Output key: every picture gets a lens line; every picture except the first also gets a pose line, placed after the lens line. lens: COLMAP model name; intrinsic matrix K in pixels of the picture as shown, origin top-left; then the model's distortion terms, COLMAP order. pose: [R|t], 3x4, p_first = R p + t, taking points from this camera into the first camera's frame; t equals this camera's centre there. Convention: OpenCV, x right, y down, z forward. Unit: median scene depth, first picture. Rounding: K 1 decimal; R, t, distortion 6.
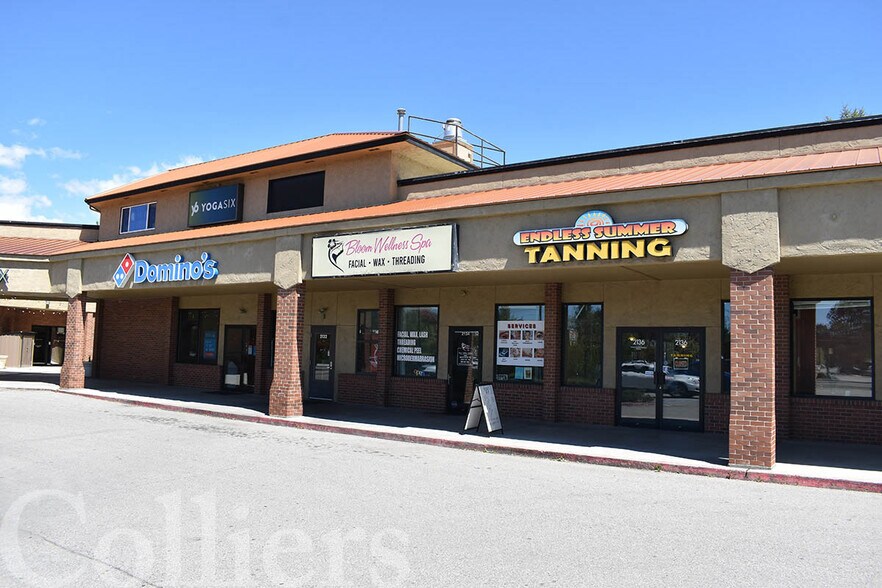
lens RADIAL K [[681.9, 0, 441.0], [0, 681.9, 294.0], [0, 0, 1]] dist [-0.097139, 0.012606]
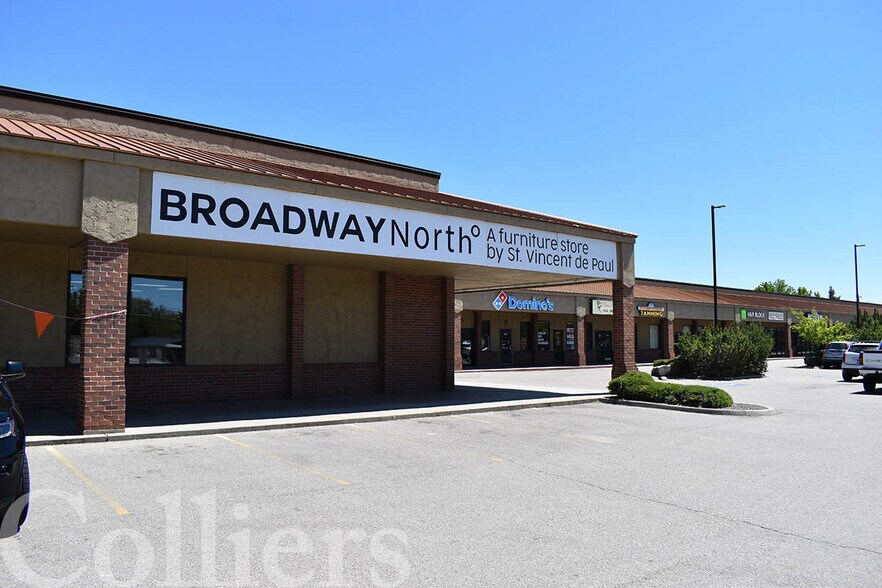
lens RADIAL K [[711.2, 0, 441.0], [0, 711.2, 294.0], [0, 0, 1]] dist [-0.090341, 0.008870]
pose [[0.272938, 0.037799, 0.961289, -3.334704], [-0.074354, 0.997068, -0.018094, -0.008636], [-0.959154, -0.066537, 0.274948, 0.863834]]
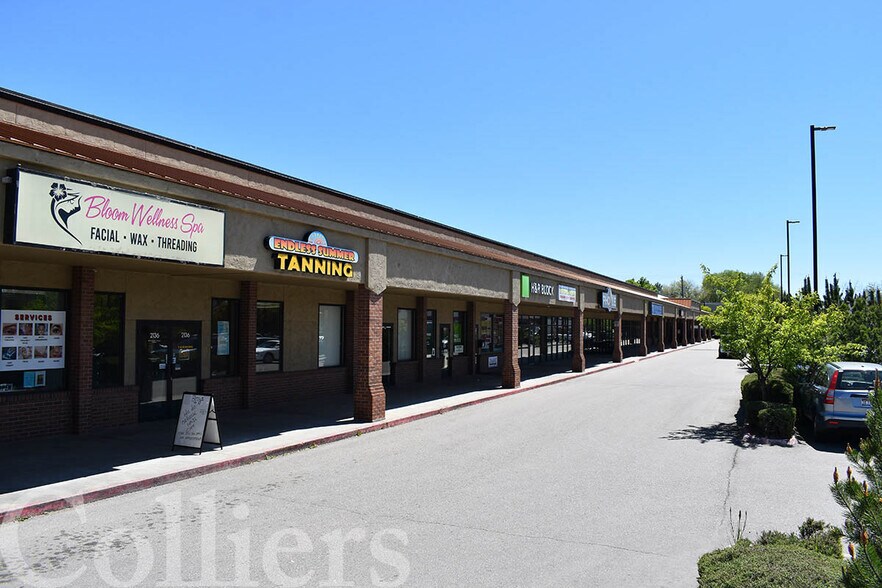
lens RADIAL K [[711.2, 0, 441.0], [0, 711.2, 294.0], [0, 0, 1]] dist [-0.090341, 0.008870]
pose [[-0.154974, 0.014068, 0.987818, -0.842166], [-0.094813, 0.995071, -0.029046, 0.000467], [-0.983358, -0.098159, -0.152876, 0.797559]]
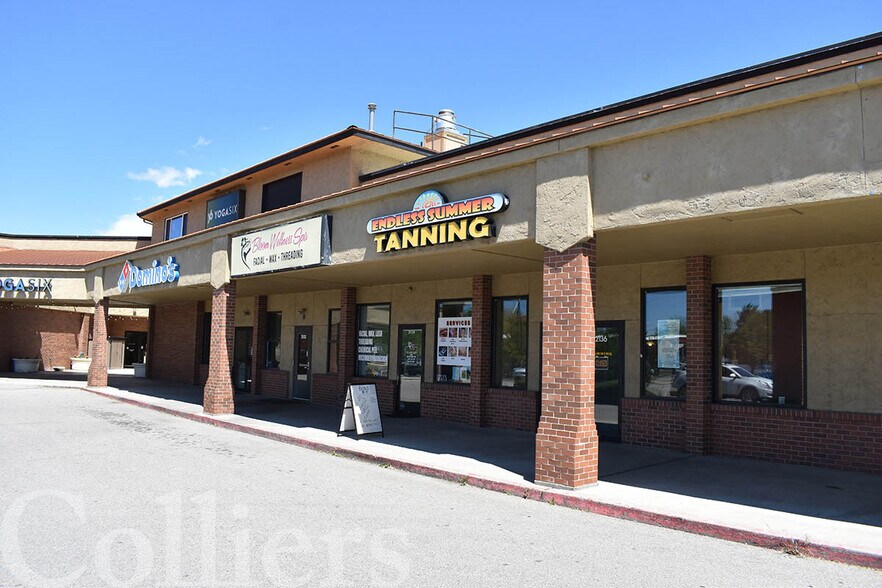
lens RADIAL K [[681.9, 0, 441.0], [0, 681.9, 294.0], [0, 0, 1]] dist [-0.097139, 0.012606]
pose [[0.972633, -0.022647, -0.231243, 0.369316], [0.021052, 0.999735, -0.009361, 0.018726], [0.231393, 0.004237, 0.972851, 0.104072]]
